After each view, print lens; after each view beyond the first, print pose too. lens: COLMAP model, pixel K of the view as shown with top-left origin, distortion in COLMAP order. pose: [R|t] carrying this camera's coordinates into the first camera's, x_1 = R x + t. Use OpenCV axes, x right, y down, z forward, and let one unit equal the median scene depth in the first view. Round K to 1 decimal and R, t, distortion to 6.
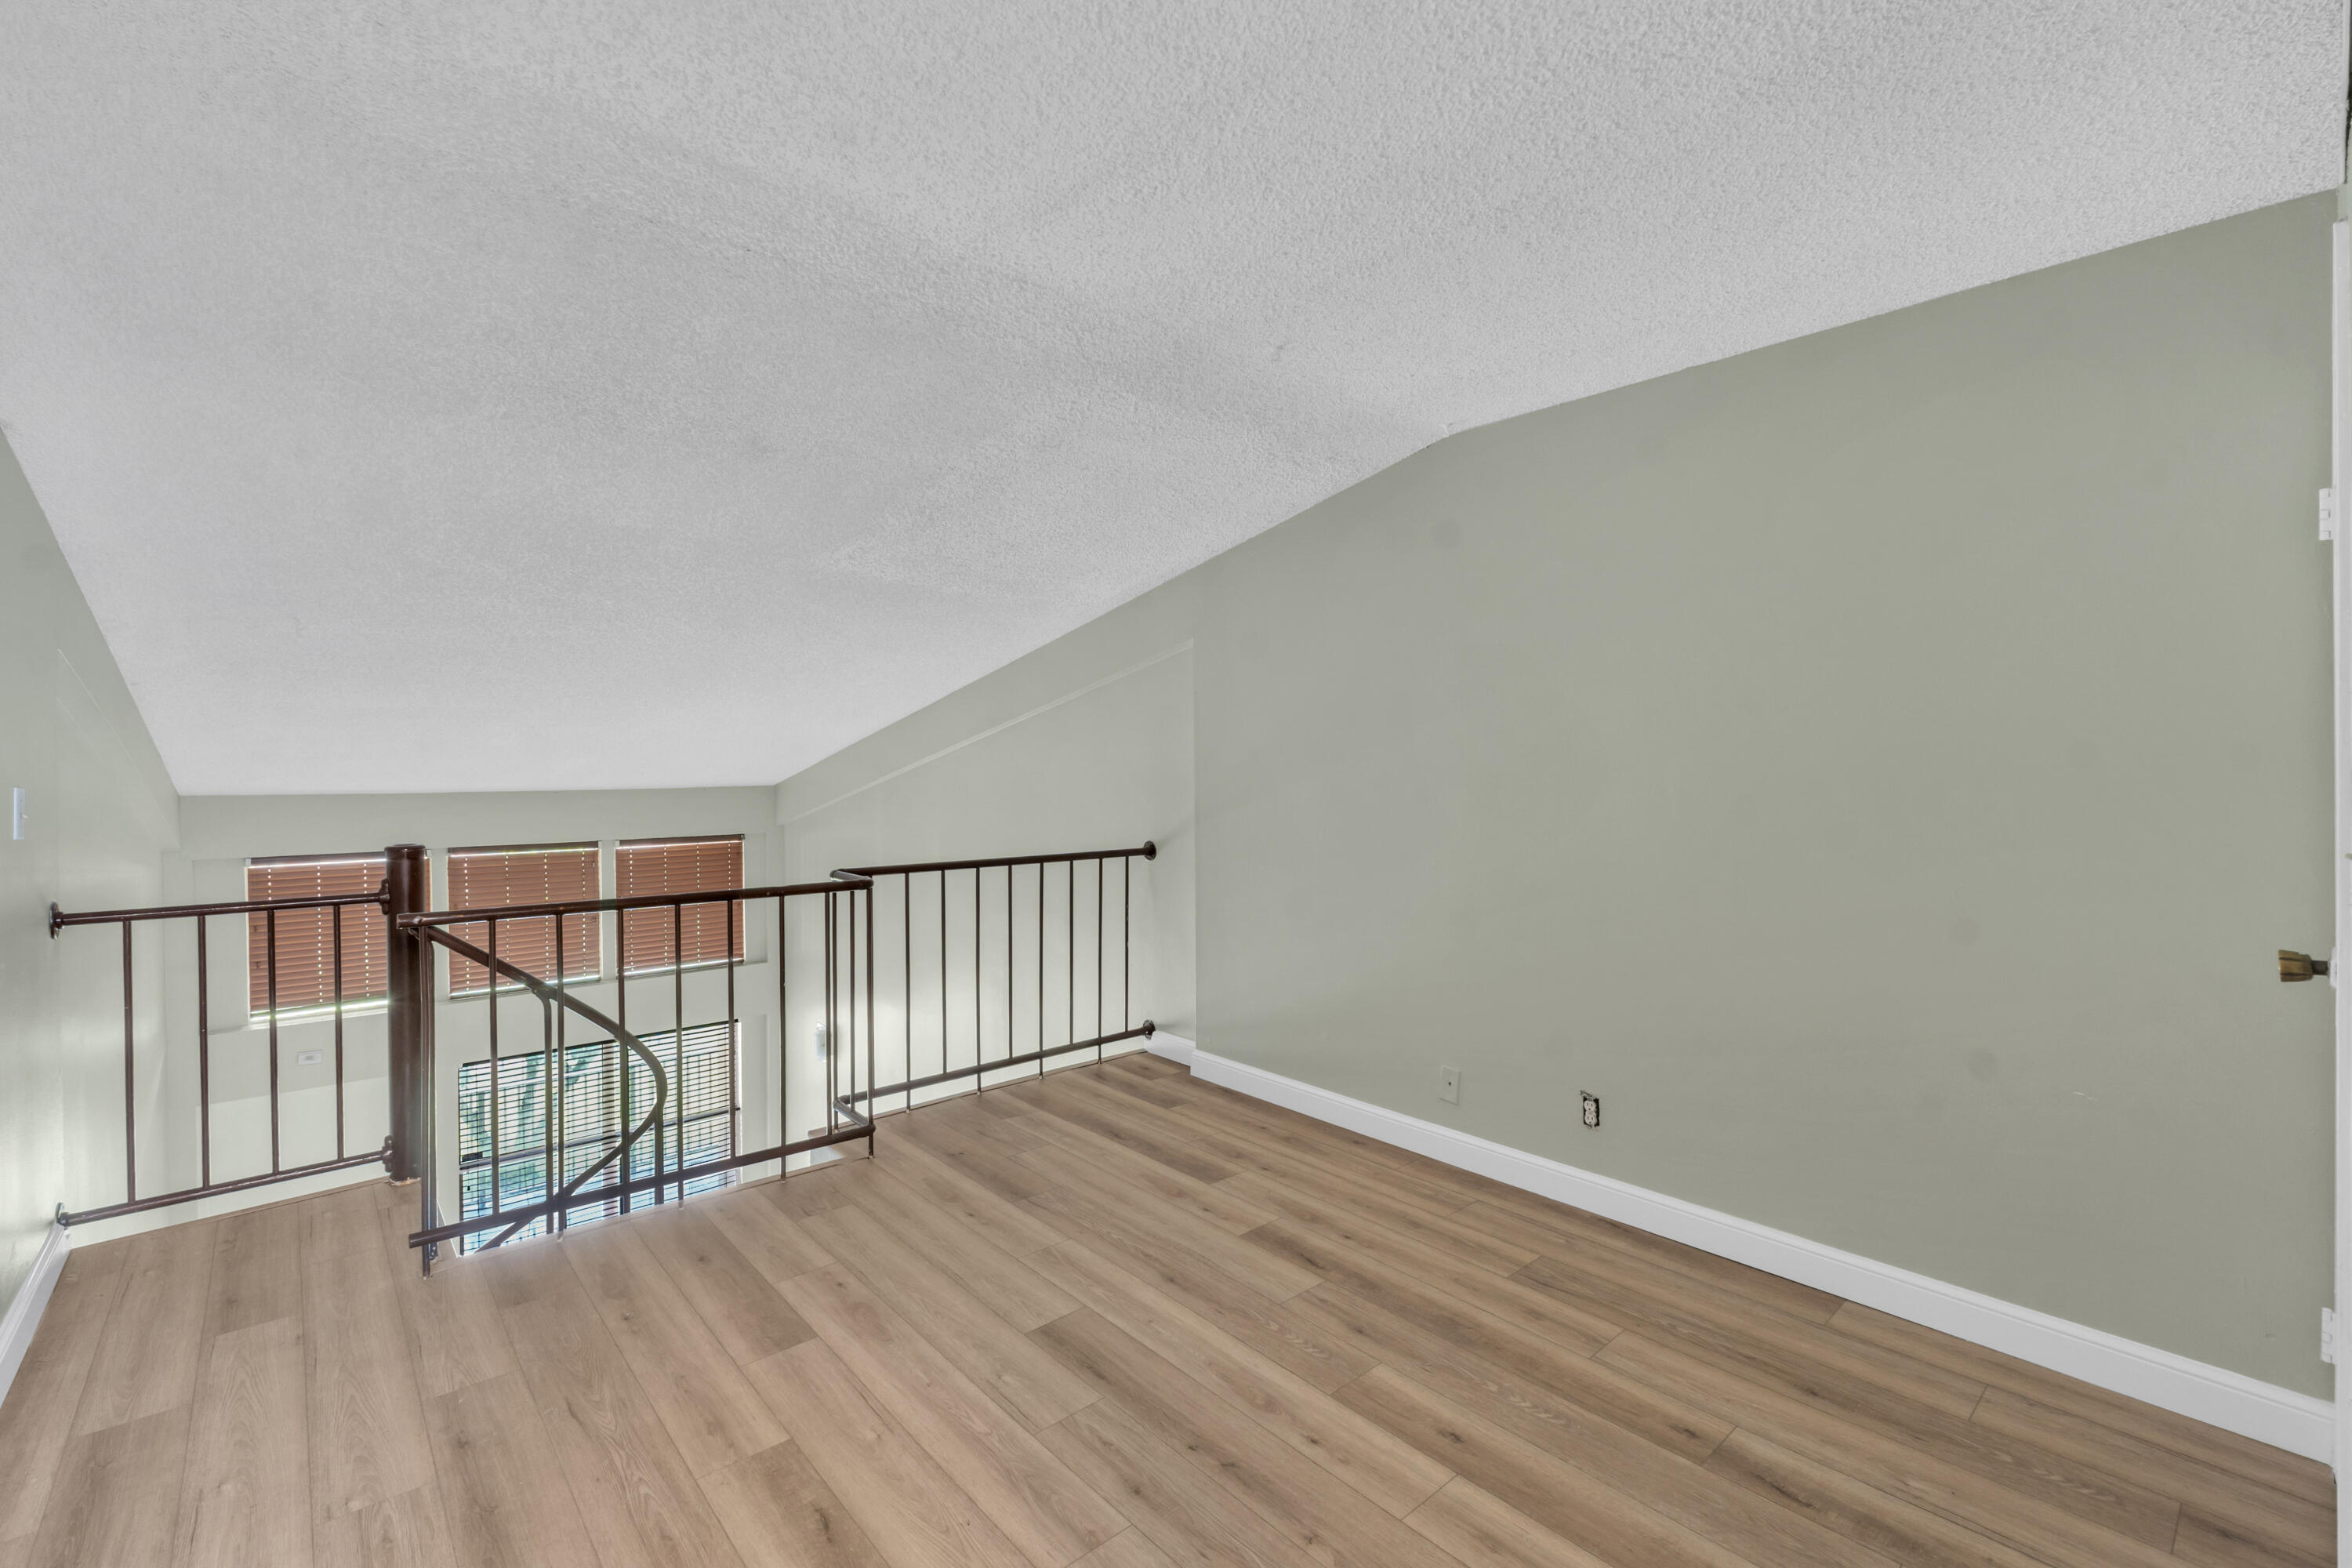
lens RADIAL K [[1015.3, 0, 1163.3], [0, 1015.3, 771.3], [0, 0, 1]] dist [0.001927, -0.000633]
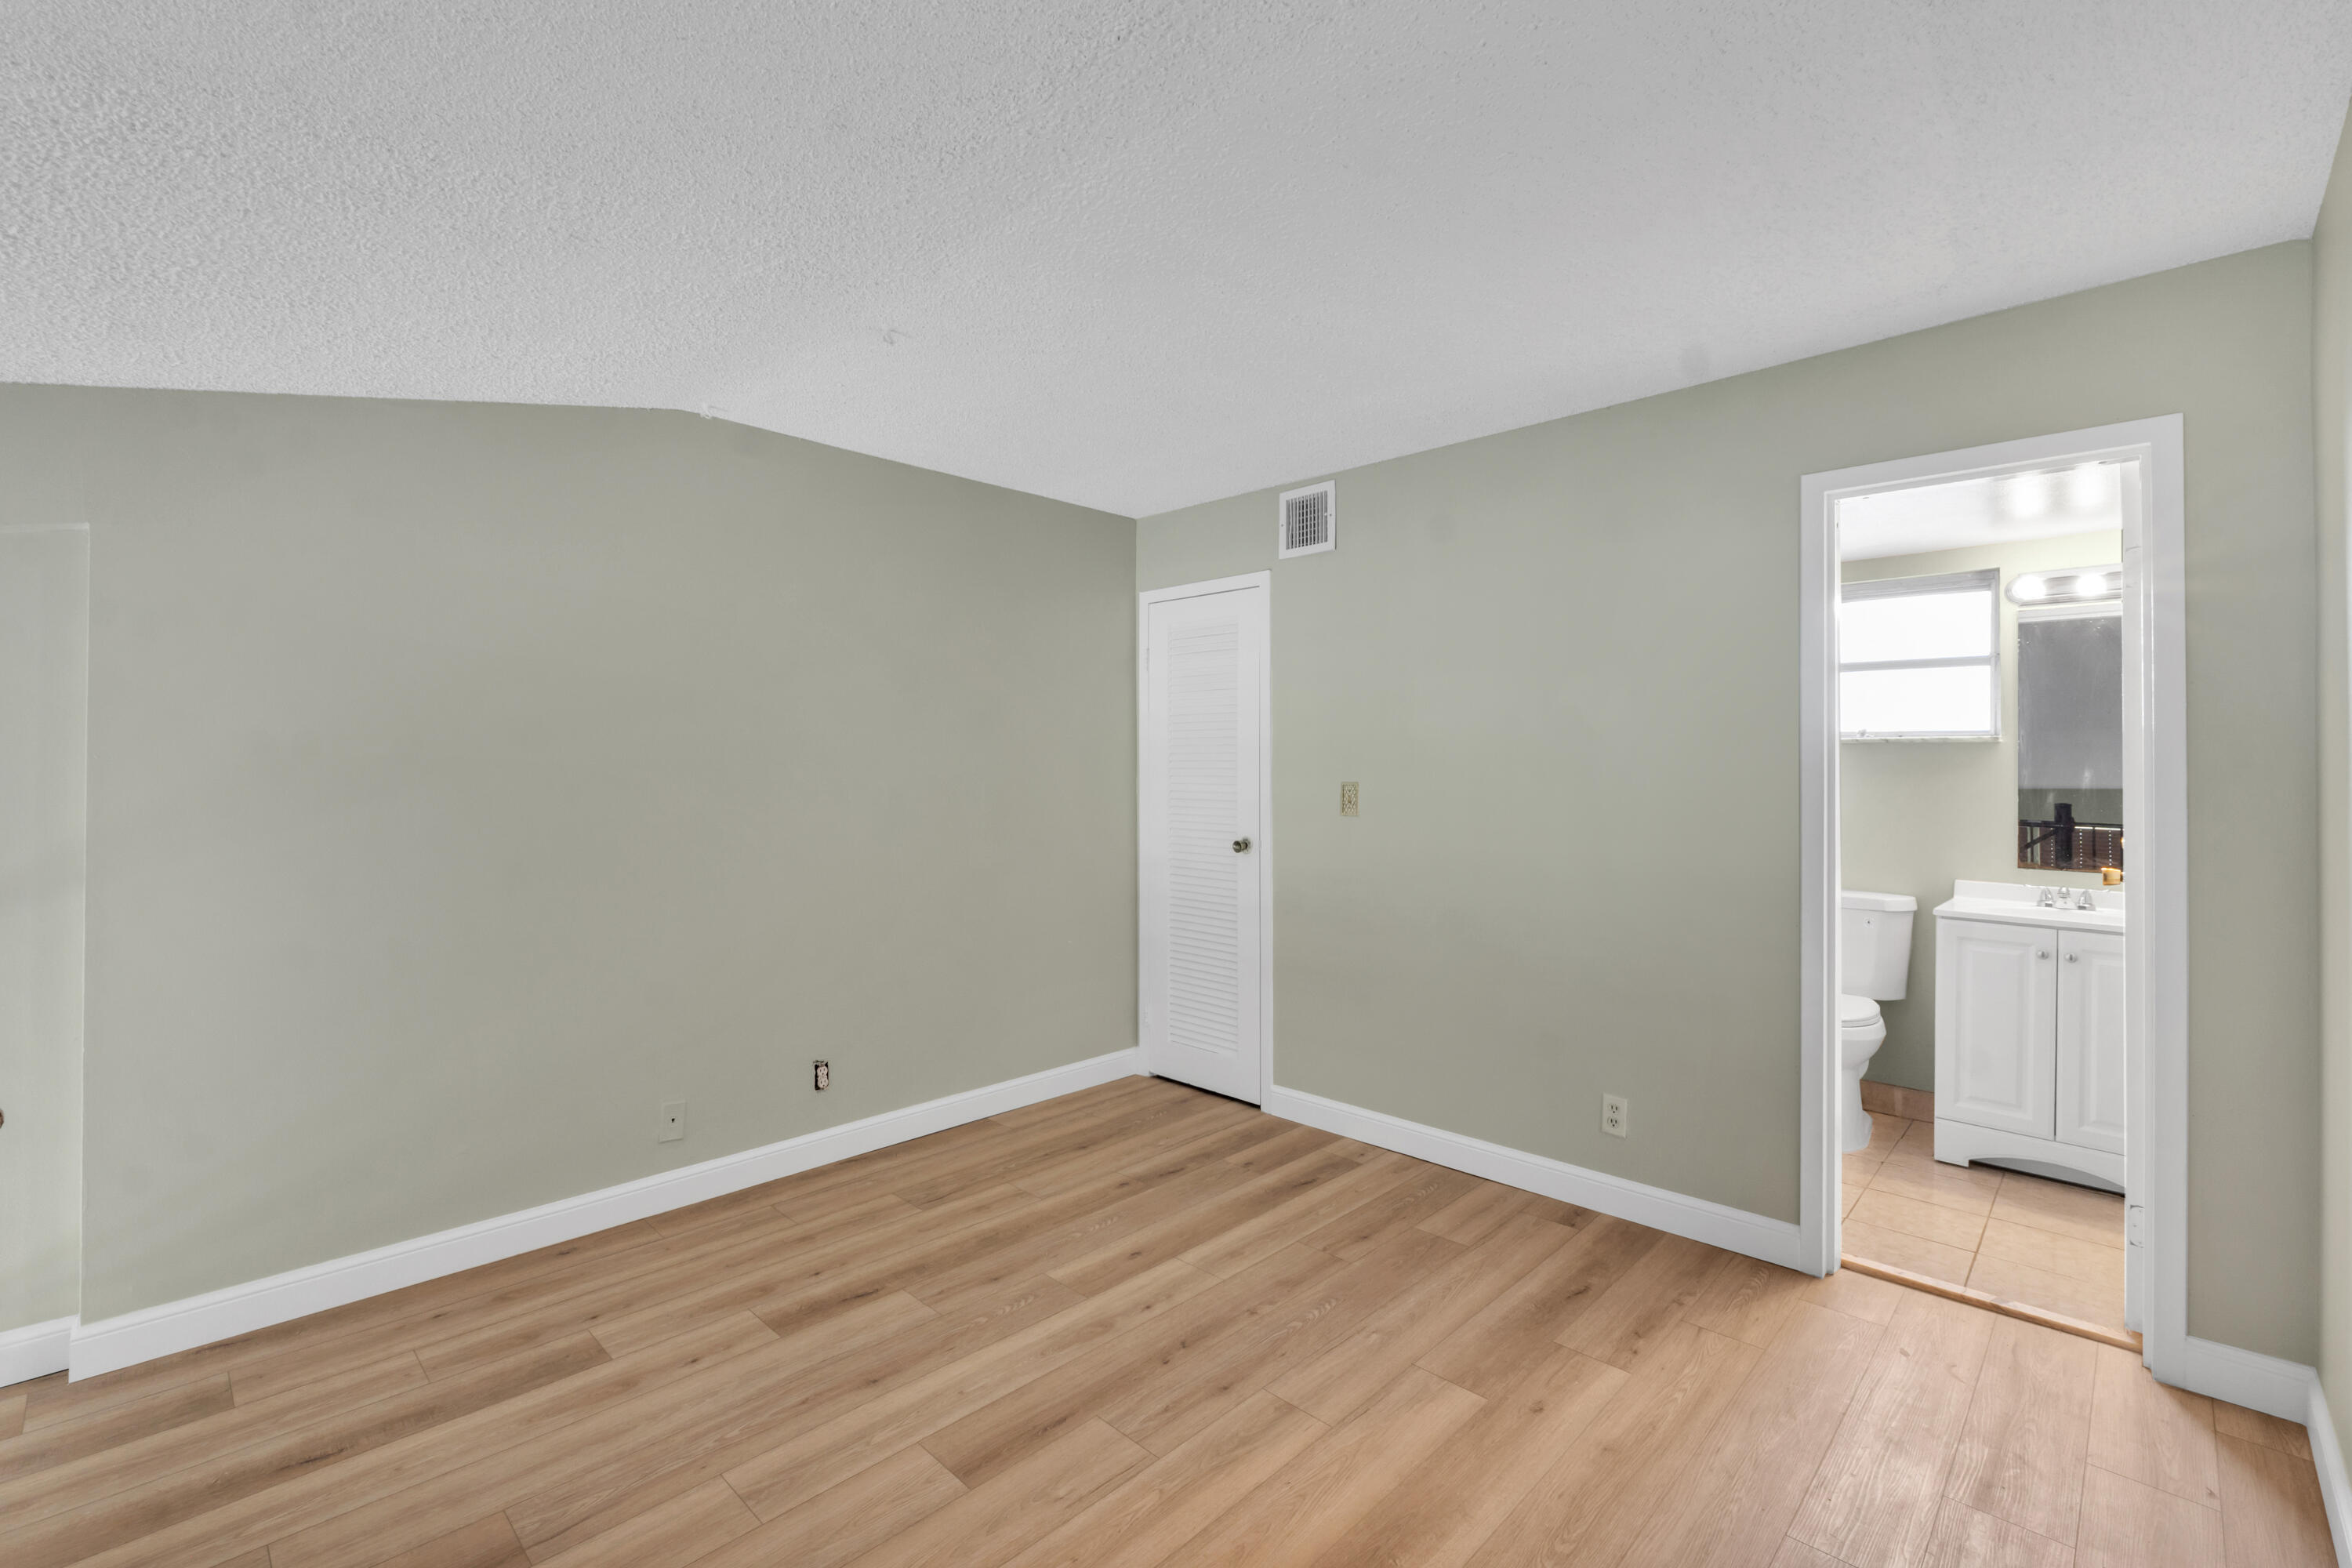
lens RADIAL K [[1015.3, 0, 1168.8], [0, 1015.3, 783.3], [0, 0, 1]] dist [0.001927, -0.000633]
pose [[-0.080035, -0.011176, 0.996729, -0.891423], [0.004731, 0.999922, 0.011591, 0.003288], [-0.996781, 0.005643, -0.079976, 0.878778]]
